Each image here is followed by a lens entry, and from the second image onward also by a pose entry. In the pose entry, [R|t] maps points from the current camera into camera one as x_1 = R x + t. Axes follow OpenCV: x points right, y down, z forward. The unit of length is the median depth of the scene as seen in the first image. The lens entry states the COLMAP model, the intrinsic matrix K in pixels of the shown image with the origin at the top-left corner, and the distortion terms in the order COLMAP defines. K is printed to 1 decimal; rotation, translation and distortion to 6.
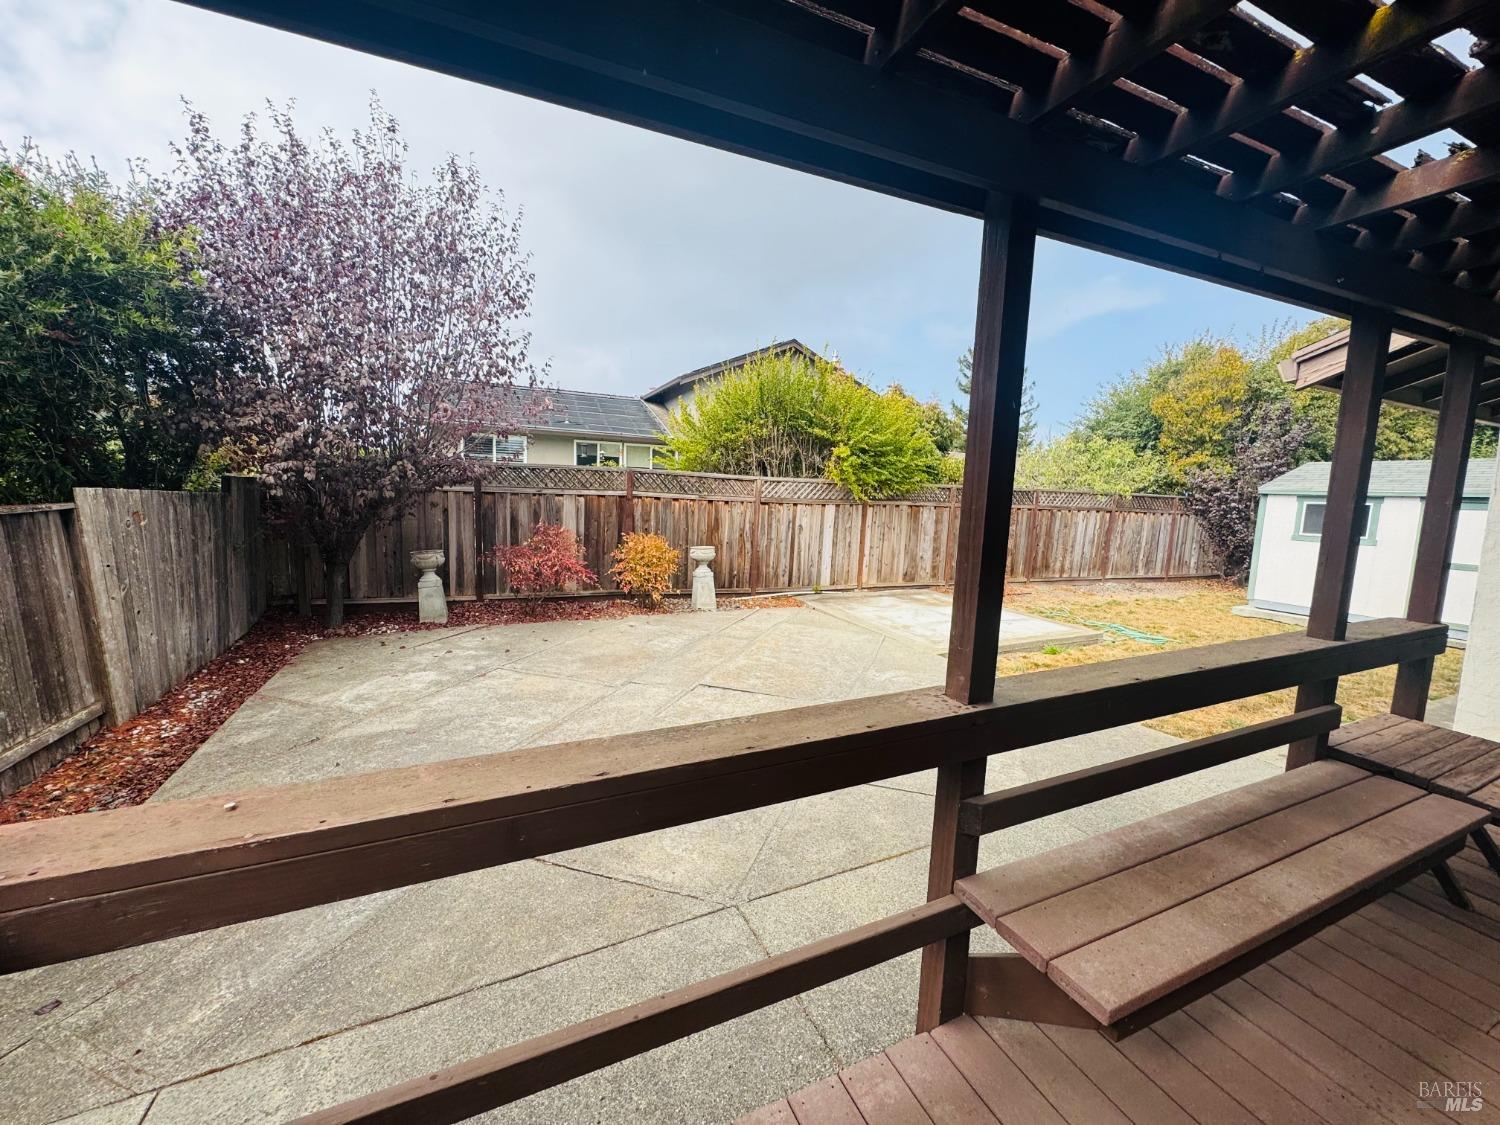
lens RADIAL K [[597.5, 0, 749.3], [0, 597.5, 563.5], [0, 0, 1]] dist [-0.002016, 0.000356]
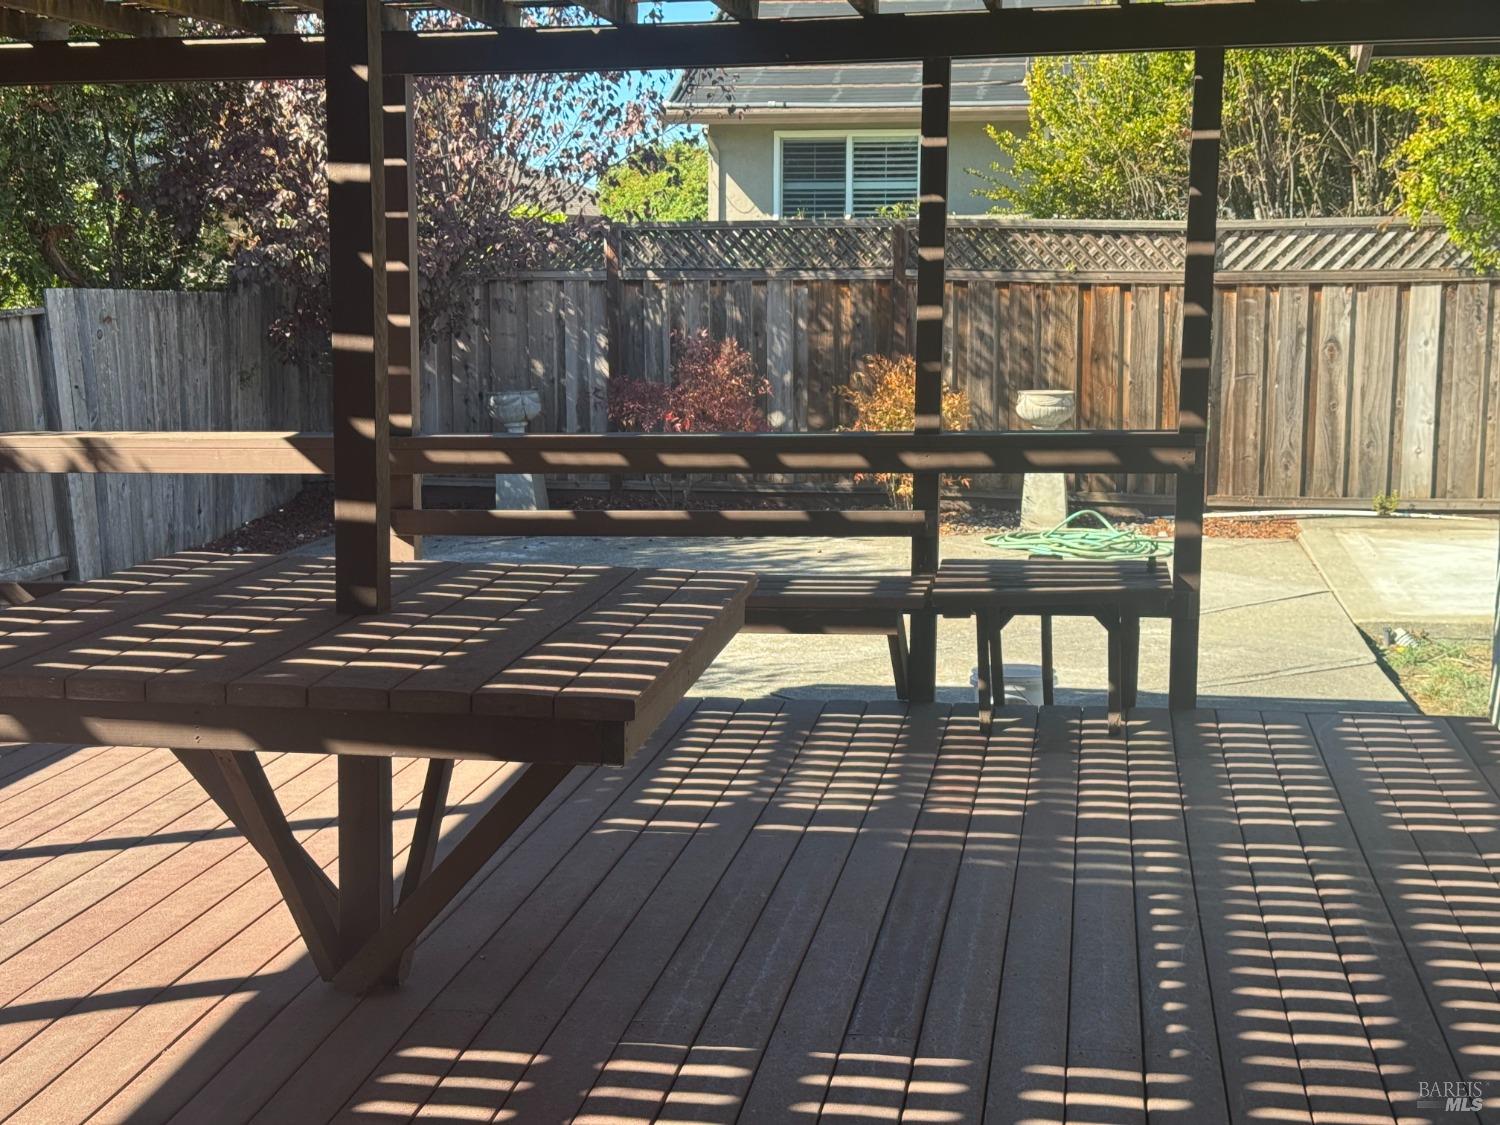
lens RADIAL K [[2038.6, 0, 743.0], [0, 2038.6, 562.2], [0, 0, 1]] dist [0.115520, 0.000000]
pose [[0.835765, 0.047006, -0.547072, 0.599488], [-0.032892, 0.998826, 0.035572, 0.055870], [0.548101, -0.011736, 0.836330, -0.413472]]
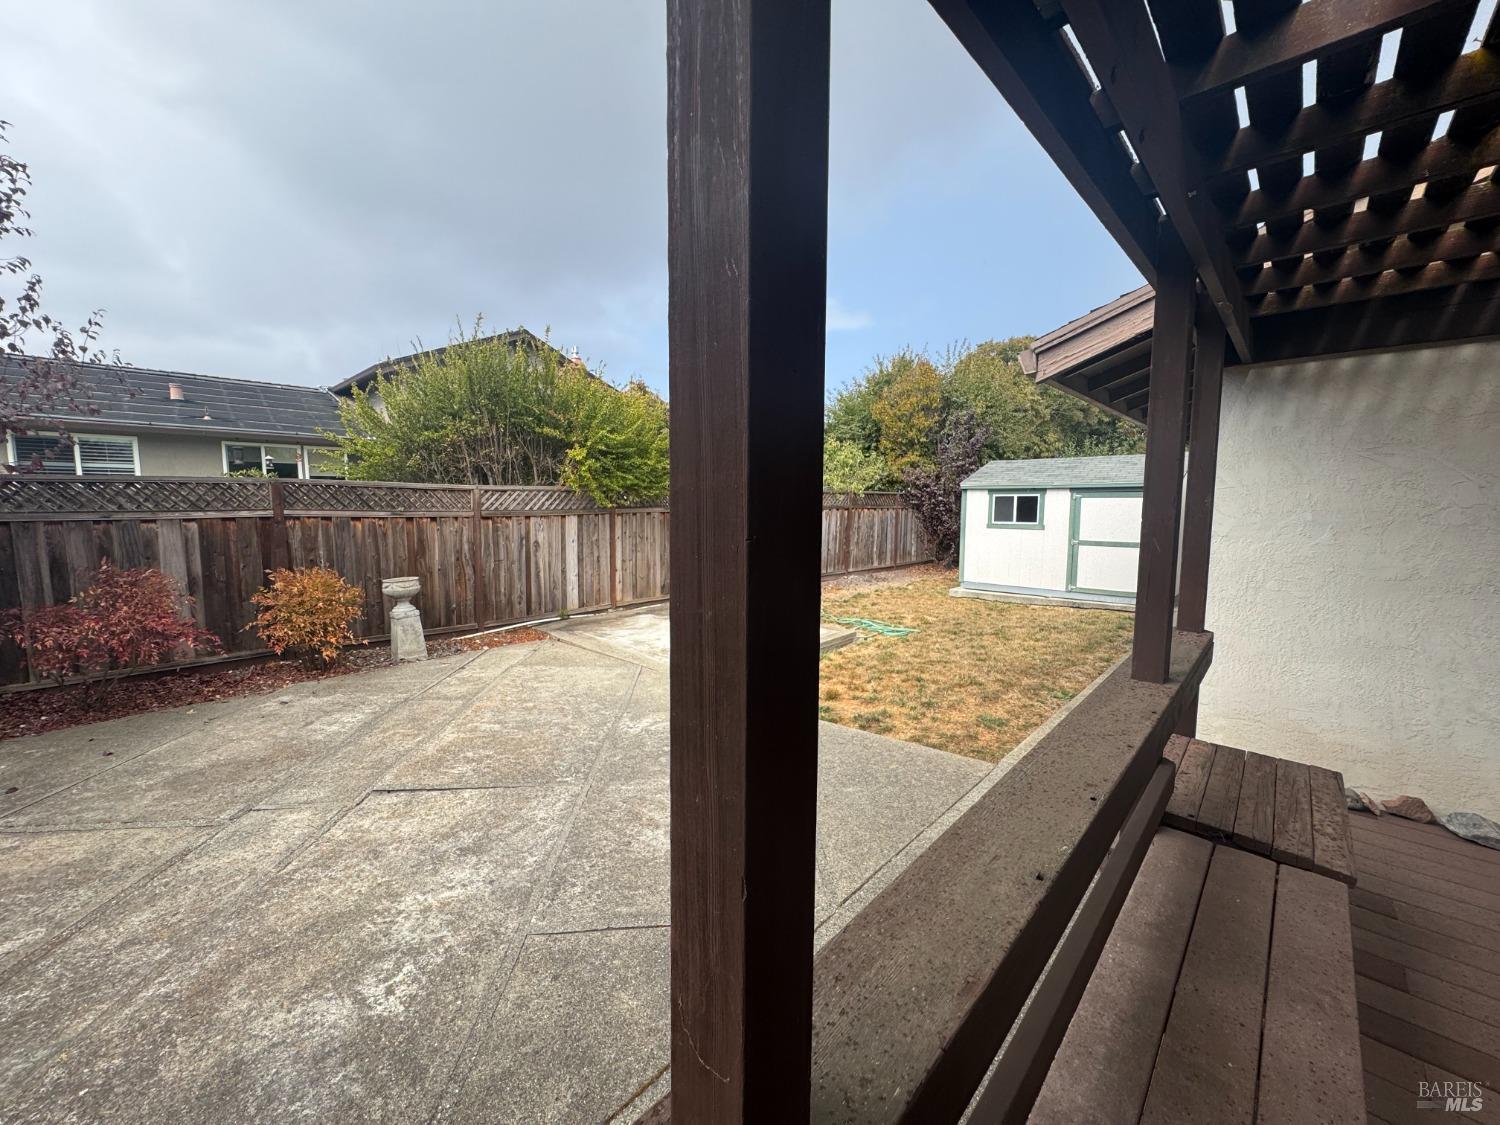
lens RADIAL K [[597.5, 0, 750.0], [0, 597.5, 561.1], [0, 0, 1]] dist [-0.002016, 0.000356]
pose [[0.922135, -0.074047, 0.379717, 0.048654], [0.077738, 0.996958, 0.005627, -0.020550], [-0.378978, 0.024329, 0.925086, 0.122715]]
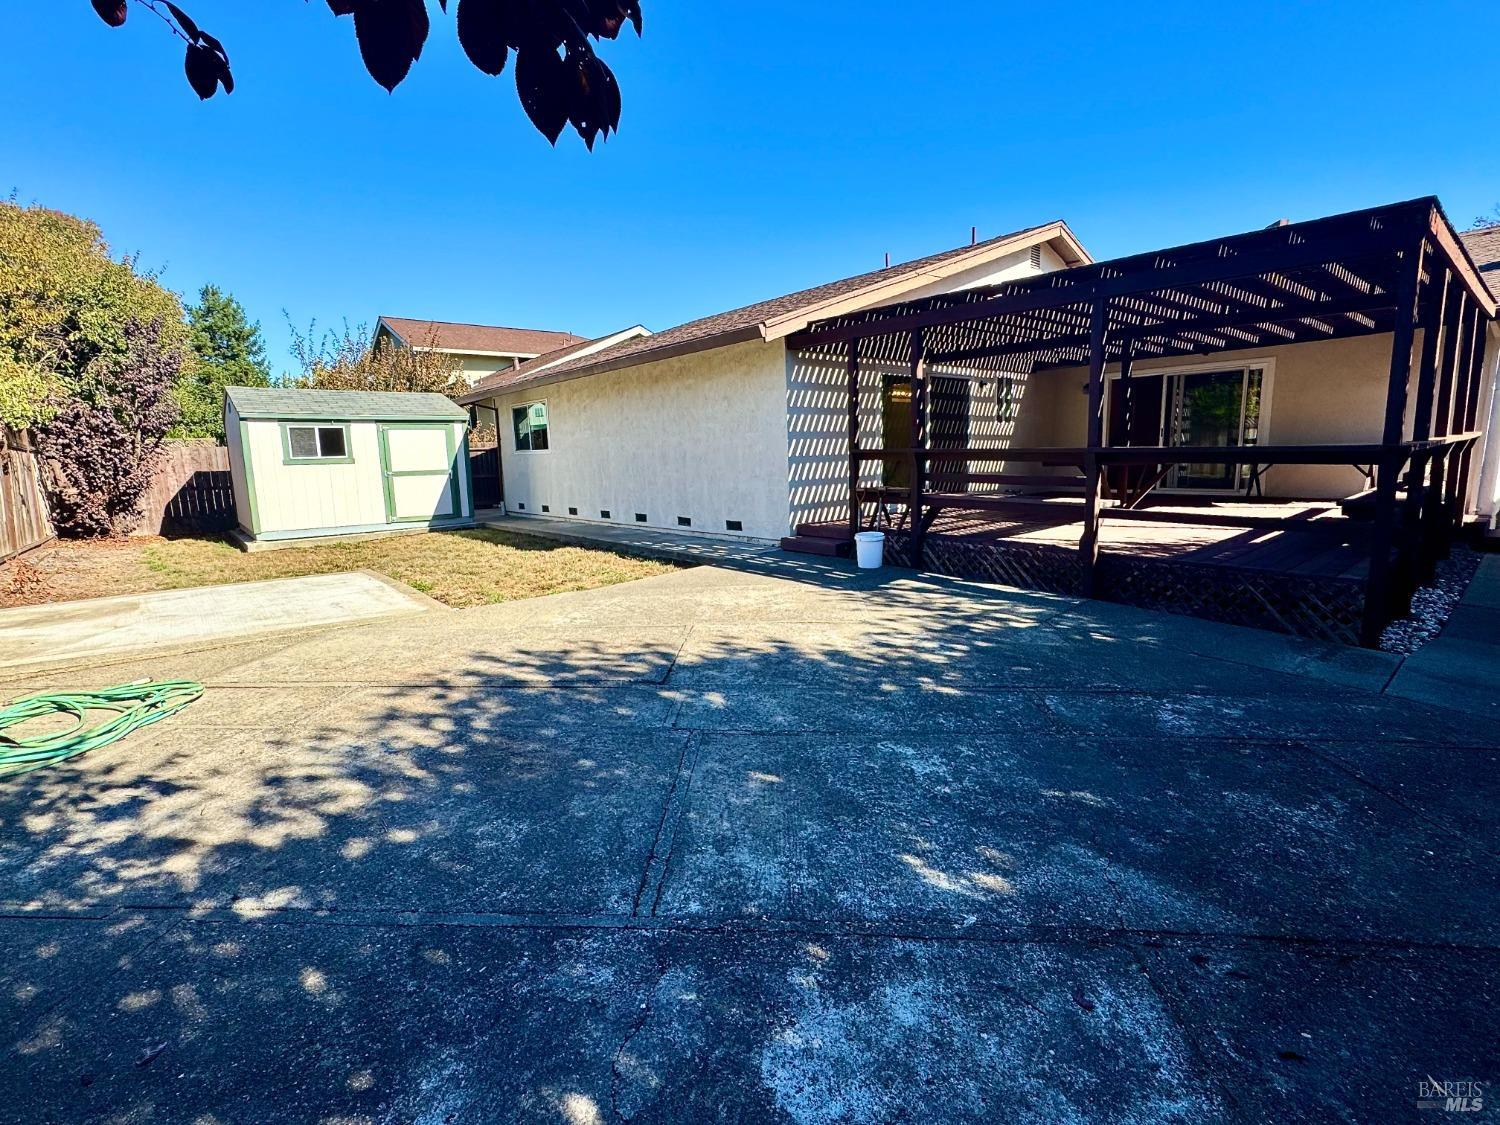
lens RADIAL K [[691.6, 0, 757.3], [0, 691.6, 565.2], [0, 0, 1]] dist [-0.010918, -0.001509]
pose [[-0.296641, -0.176509, 0.938535, -0.490383], [0.122371, 0.967644, 0.220661, -0.039896], [-0.947116, 0.180307, -0.265443, 0.687206]]
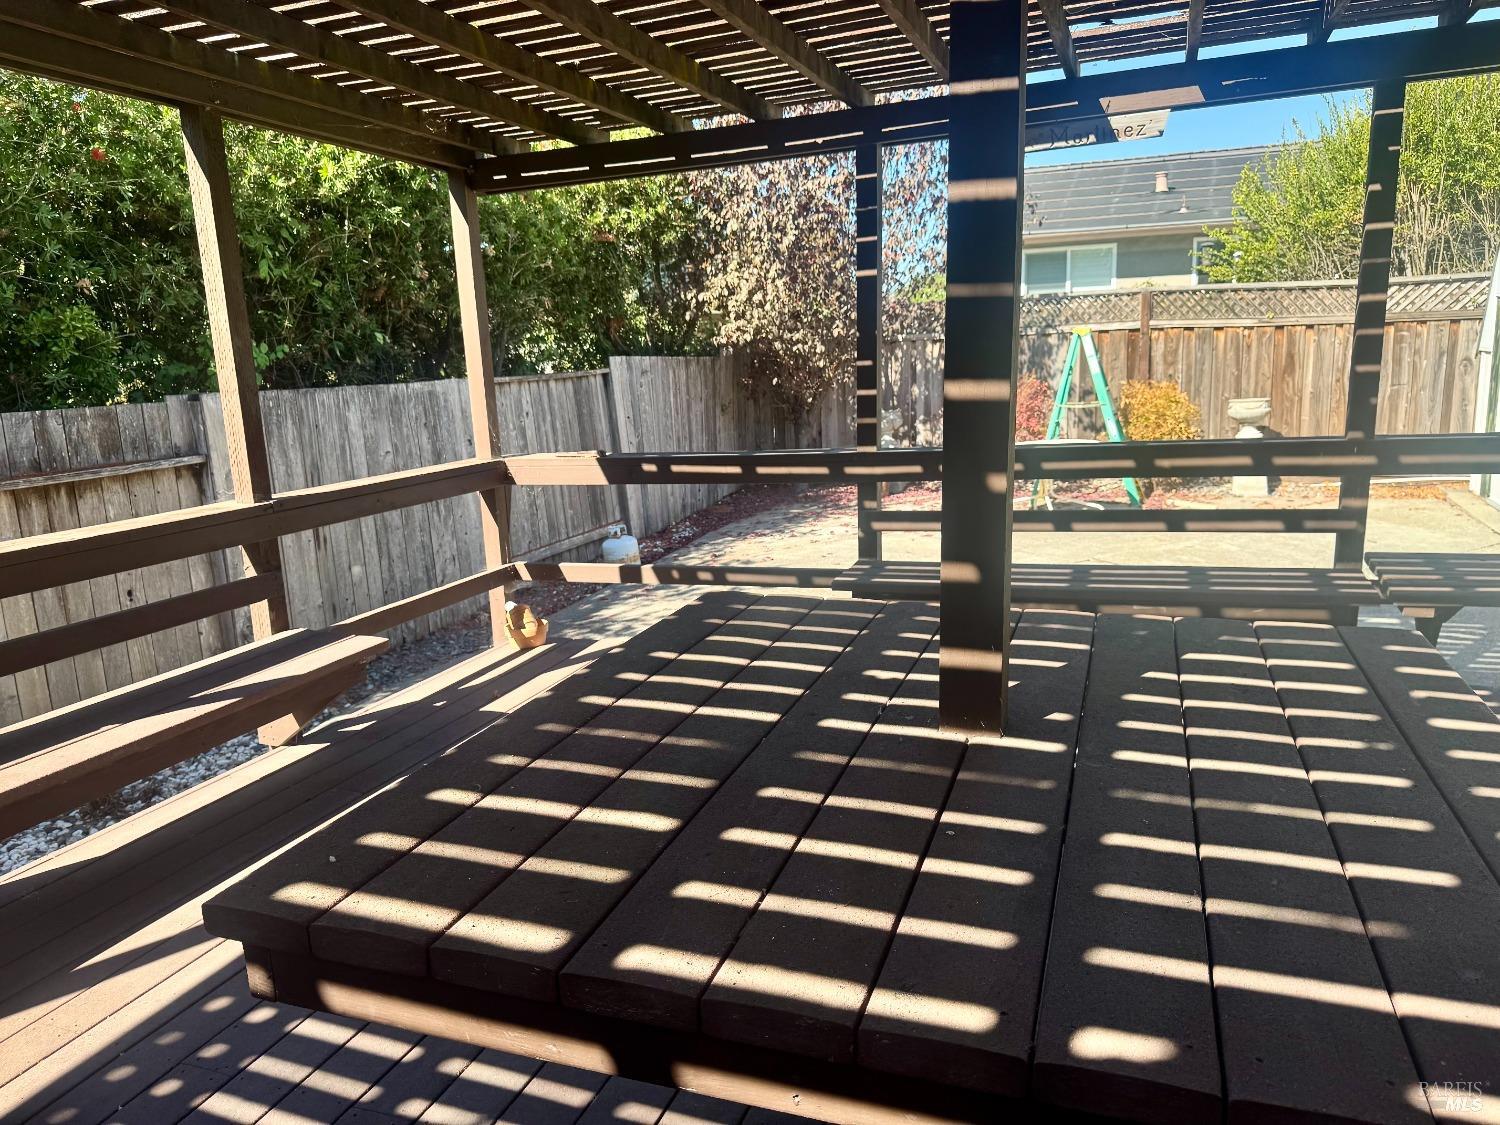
lens RADIAL K [[1041.2, 0, 752.7], [0, 1041.2, 577.2], [0, 0, 1]] dist [0.062858, -0.080037]
pose [[0.709414, 0.090361, -0.698975, 0.376011], [-0.014603, 0.993419, 0.113605, 0.044980], [0.704640, -0.070386, 0.706065, -0.223201]]
